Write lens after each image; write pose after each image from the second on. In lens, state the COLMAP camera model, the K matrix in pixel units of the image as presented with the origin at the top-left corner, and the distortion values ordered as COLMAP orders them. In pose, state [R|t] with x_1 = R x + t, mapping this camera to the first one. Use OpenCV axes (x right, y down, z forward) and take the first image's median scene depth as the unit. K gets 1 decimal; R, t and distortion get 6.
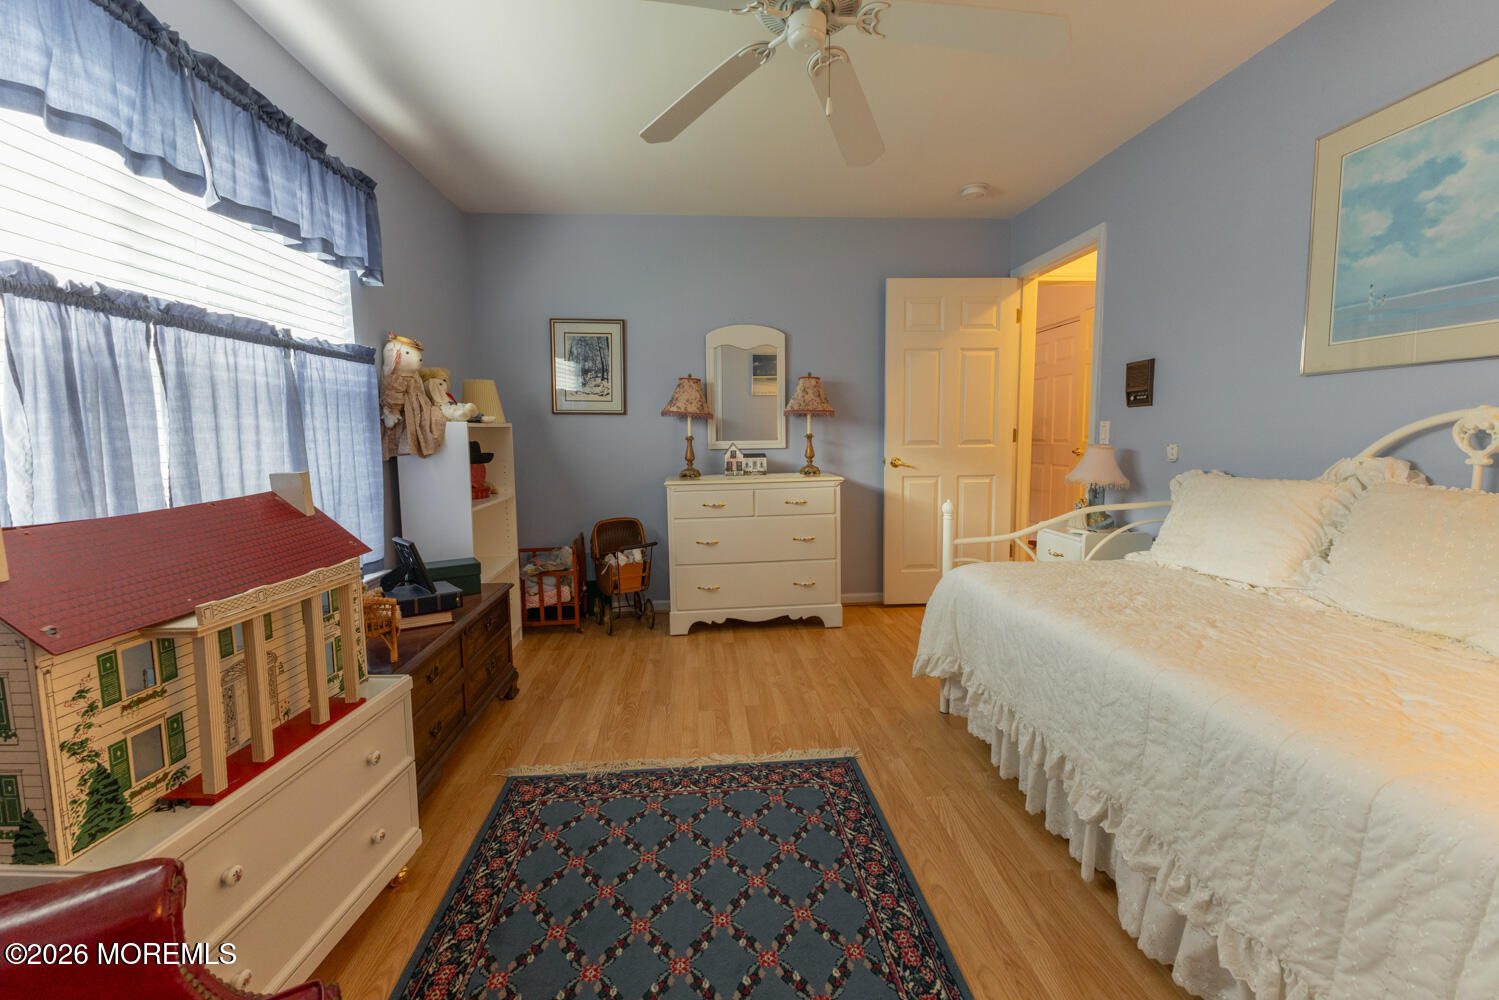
lens RADIAL K [[648.2, 0, 749.5], [0, 648.2, 500.0], [0, 0, 1]] dist [-0.001503, -0.000708]
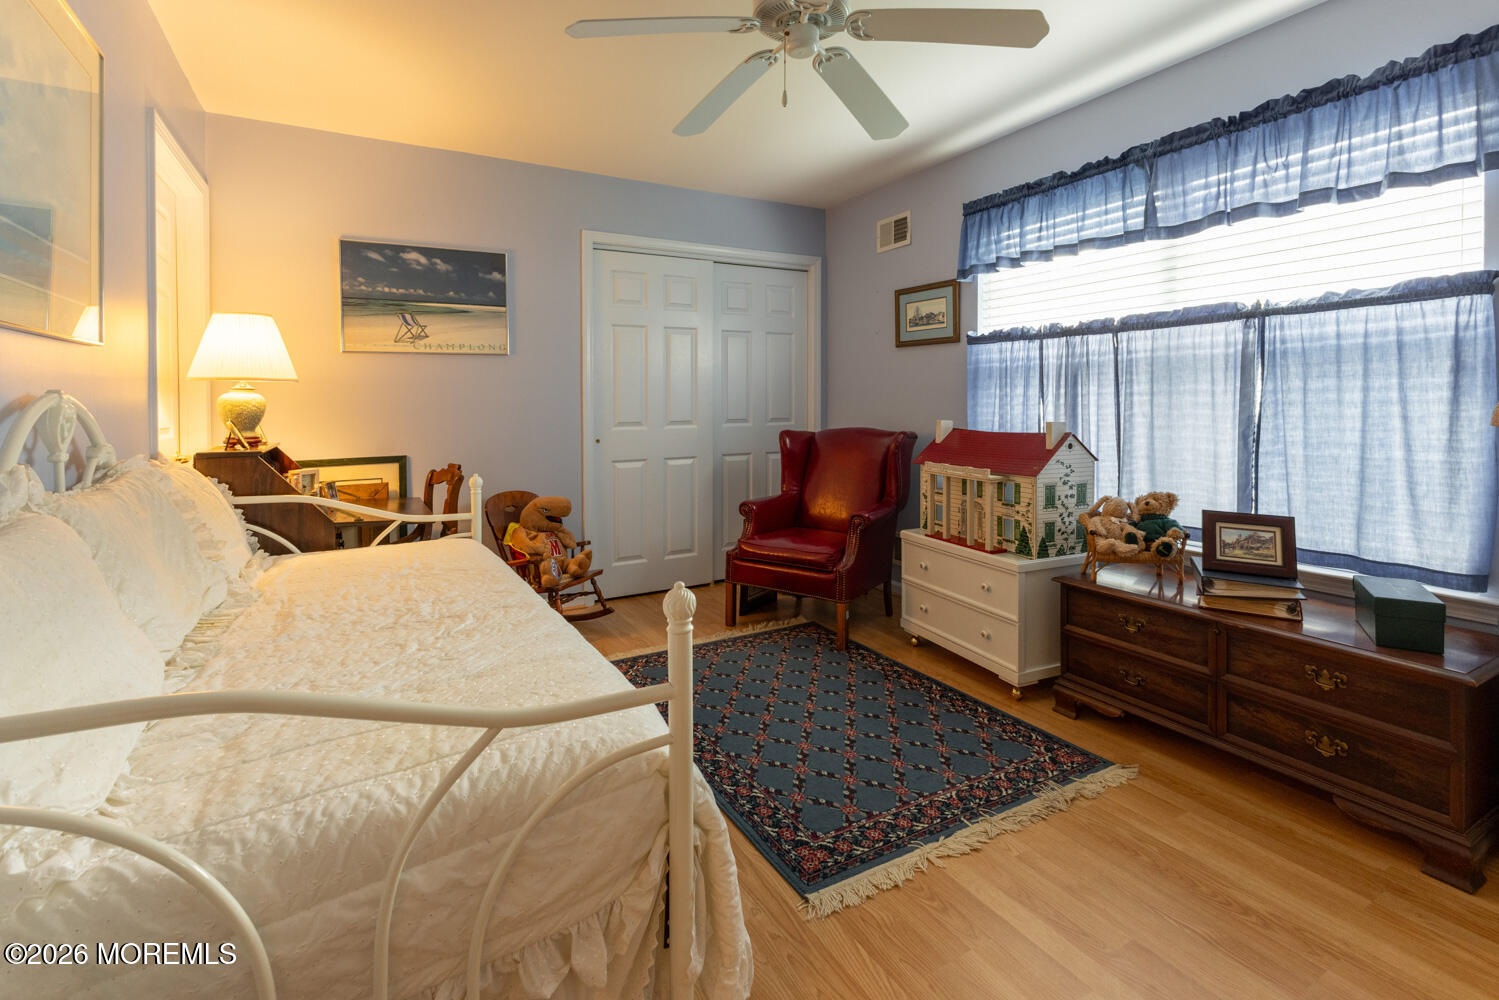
lens RADIAL K [[688.0, 0, 746.2], [0, 688.0, 416.0], [0, 0, 1]] dist [0.000563, 0.000015]
pose [[-0.909265, 0.027433, -0.415313, 0.595297], [-0.024695, 0.992512, 0.119625, -0.206004], [0.415485, 0.119027, -0.901779, 1.868030]]
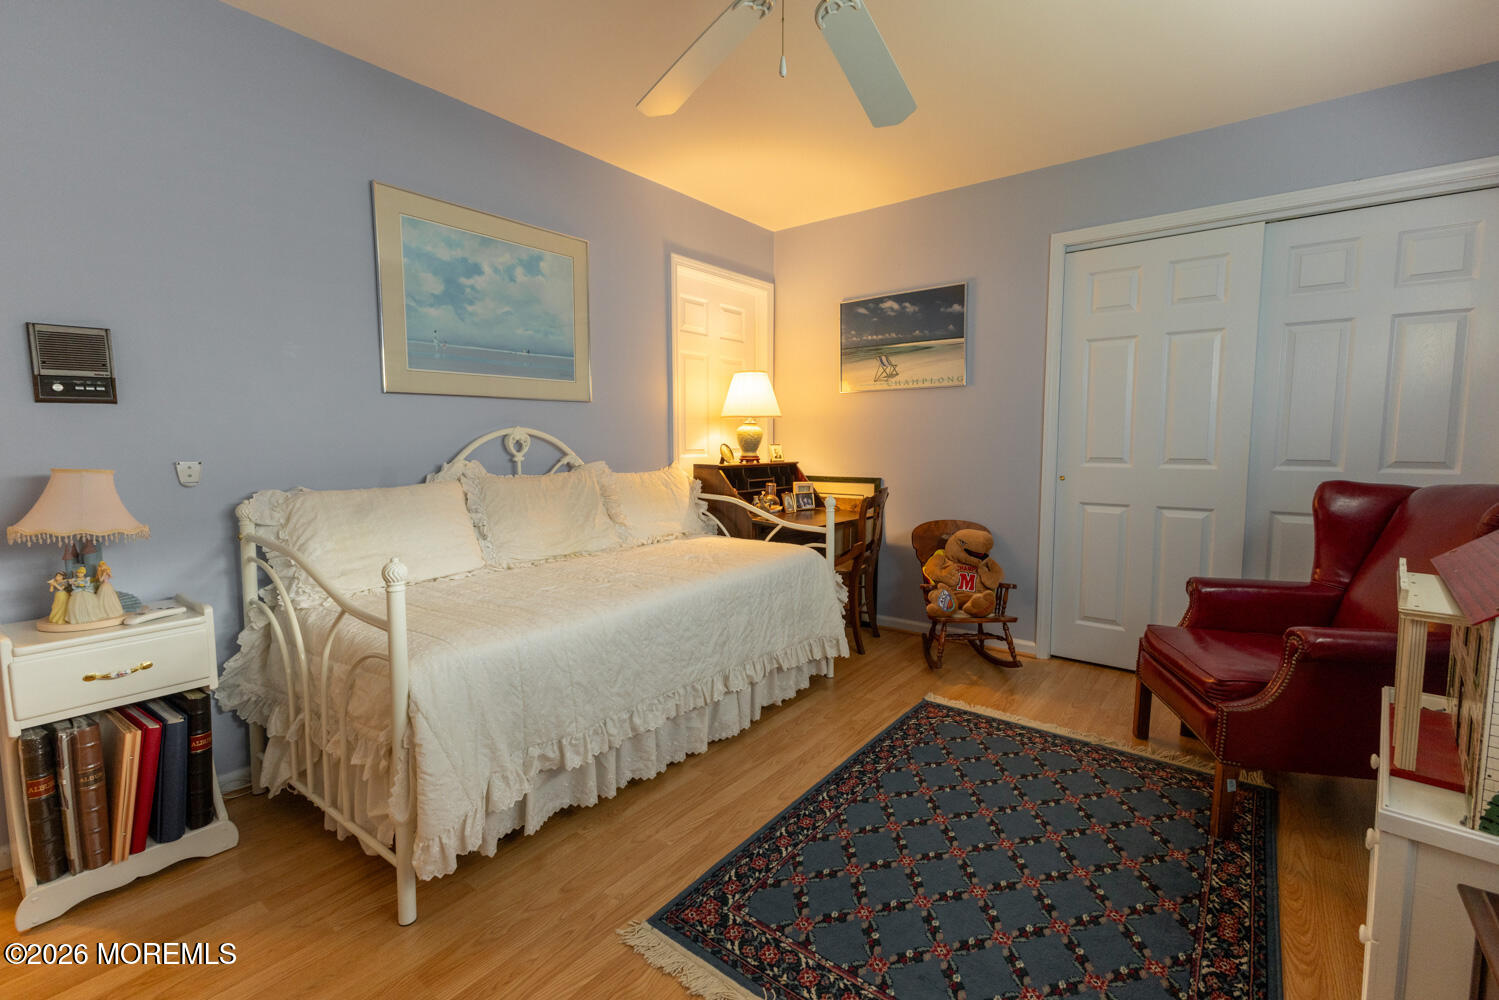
lens RADIAL K [[648.2, 0, 749.5], [0, 648.2, 500.0], [0, 0, 1]] dist [-0.001503, -0.000708]
pose [[-0.739694, -0.053457, 0.670817, -0.418726], [0.080396, 0.982680, 0.166960, -0.165440], [-0.668124, 0.177431, -0.722585, 1.612199]]
